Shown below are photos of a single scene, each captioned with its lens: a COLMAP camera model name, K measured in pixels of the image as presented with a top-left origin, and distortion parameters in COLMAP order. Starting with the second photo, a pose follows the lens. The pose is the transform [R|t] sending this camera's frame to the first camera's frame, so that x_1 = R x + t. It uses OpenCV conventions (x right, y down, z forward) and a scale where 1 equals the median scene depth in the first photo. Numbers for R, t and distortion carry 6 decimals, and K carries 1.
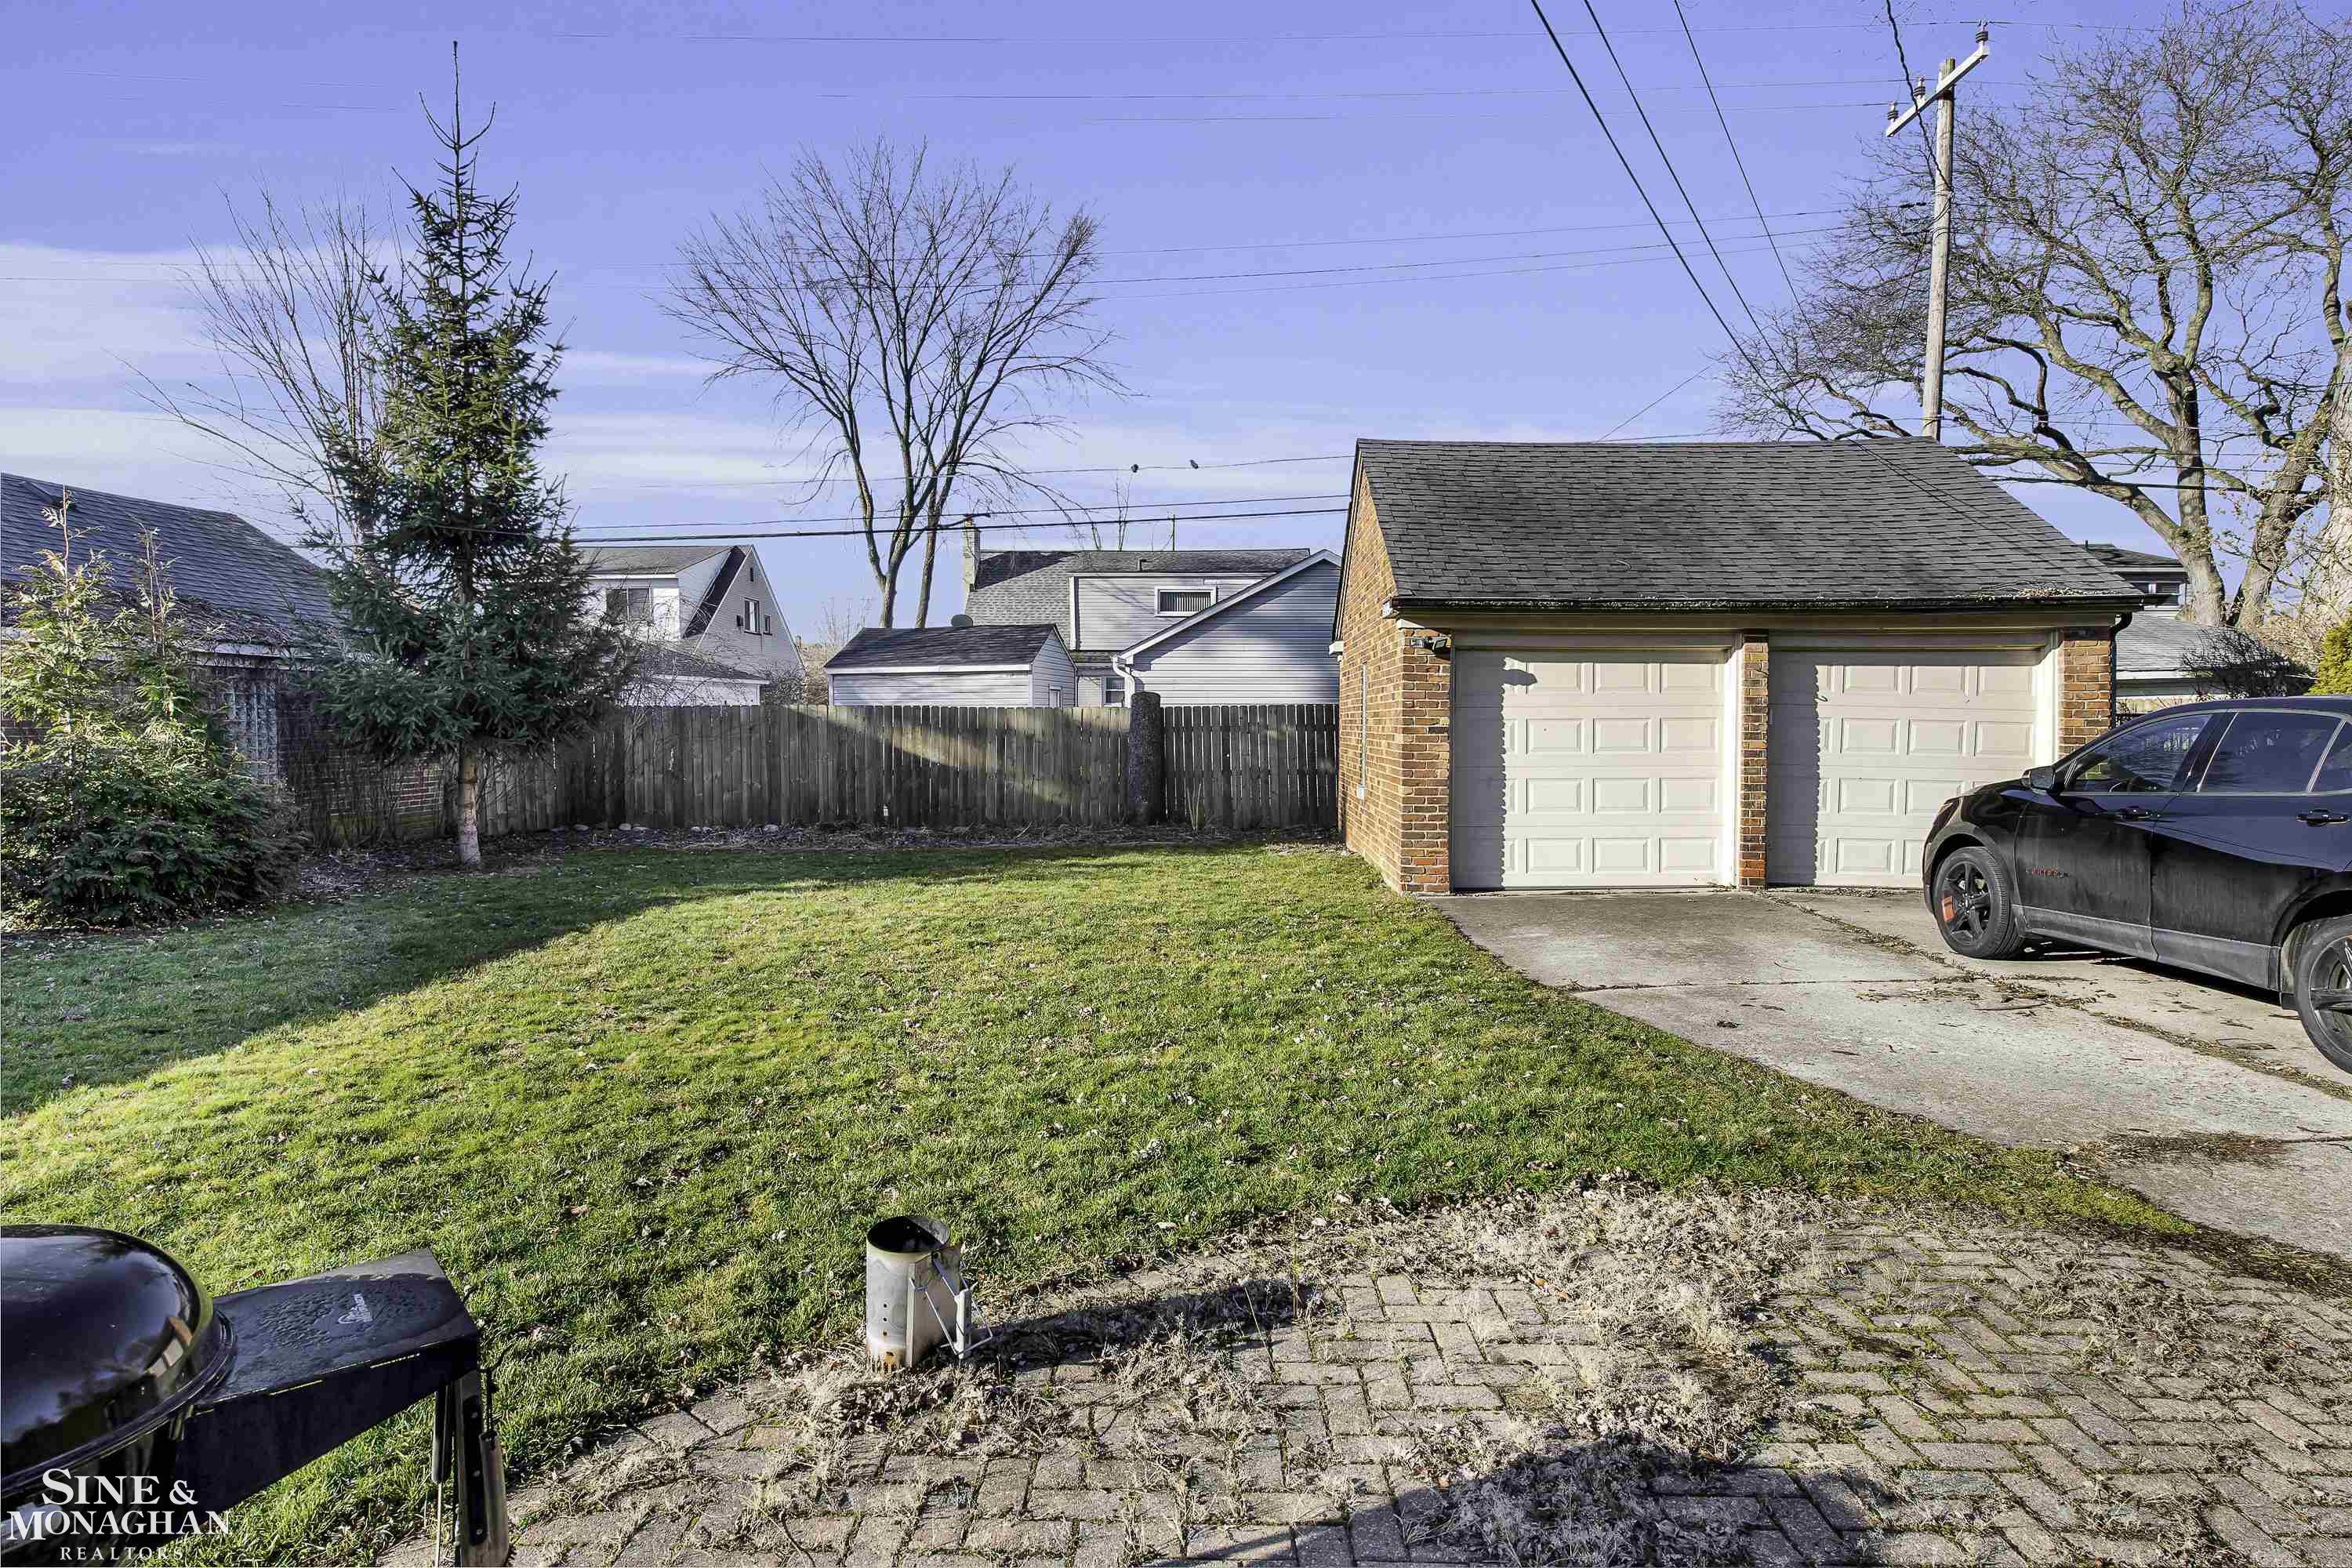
lens RADIAL K [[1302.4, 0, 1176.0], [0, 1302.4, 784.0], [0, 0, 1]] dist [0.000366, -0.000636]
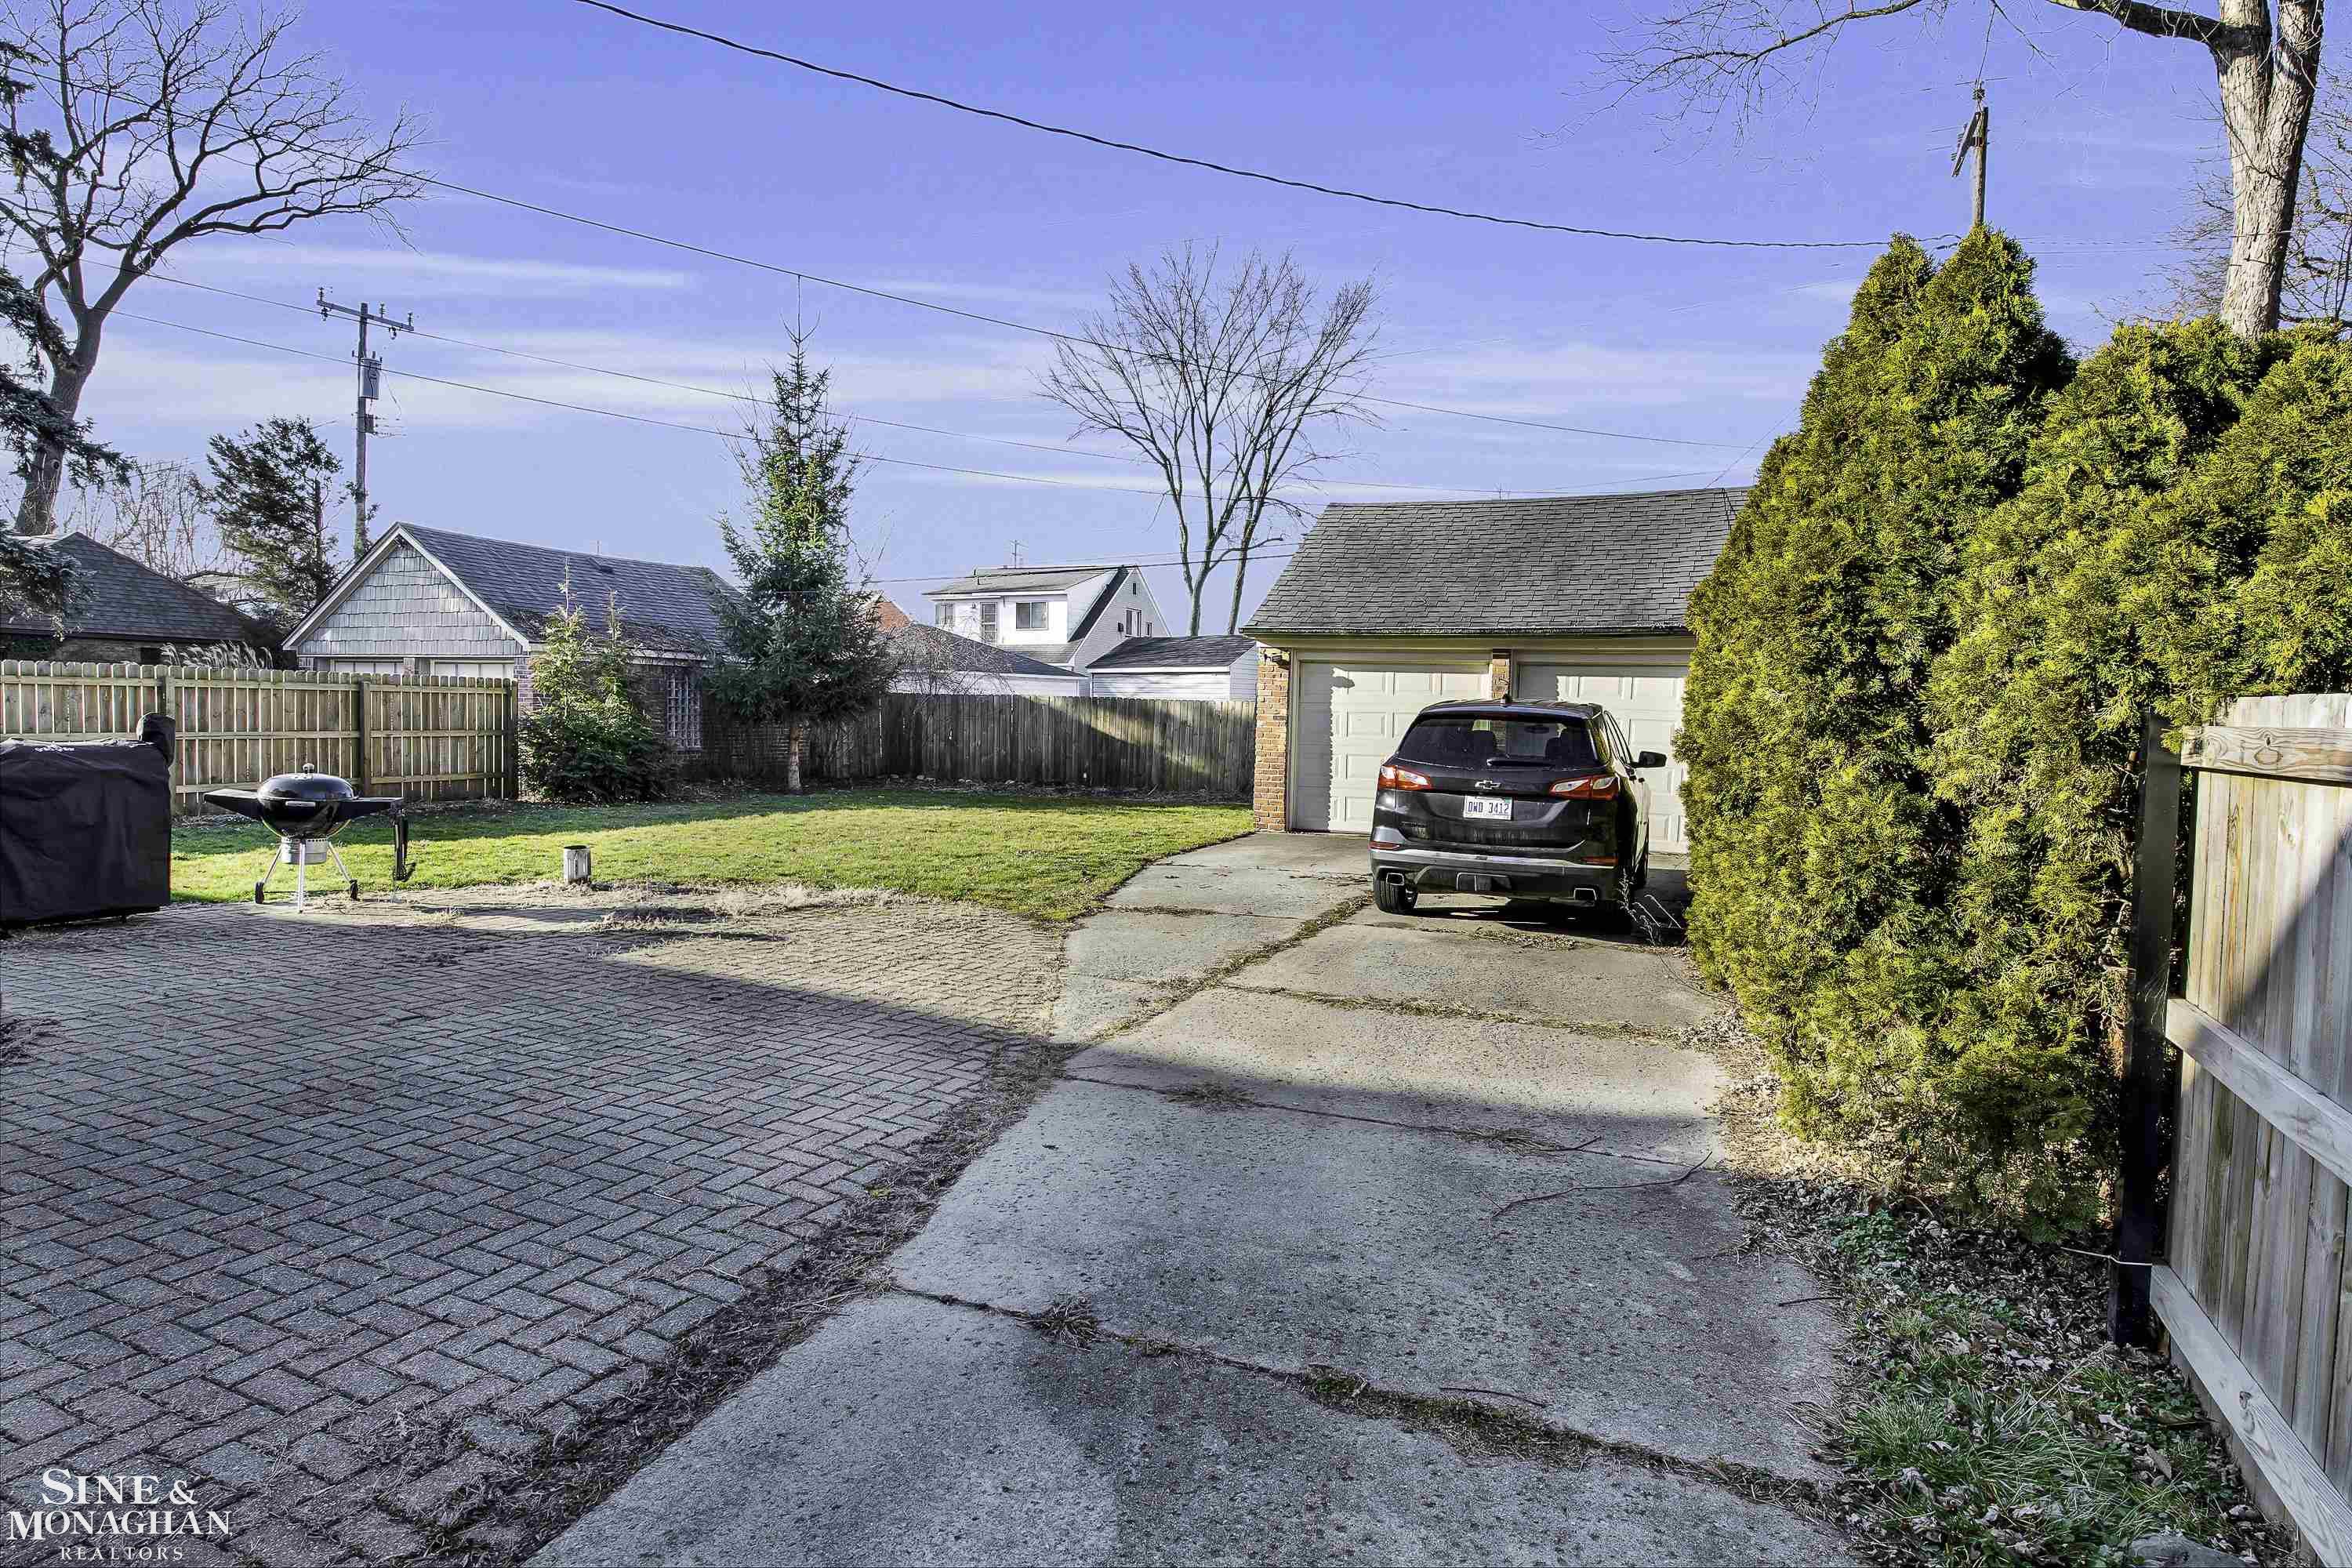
lens RADIAL K [[1302.4, 0, 1176.0], [0, 1302.4, 784.0], [0, 0, 1]] dist [0.000366, -0.000636]
pose [[0.923248, 0.043976, -0.381680, 0.508641], [-0.042705, 0.999018, 0.011803, 0.015704], [0.381824, 0.005403, 0.924219, -0.300264]]
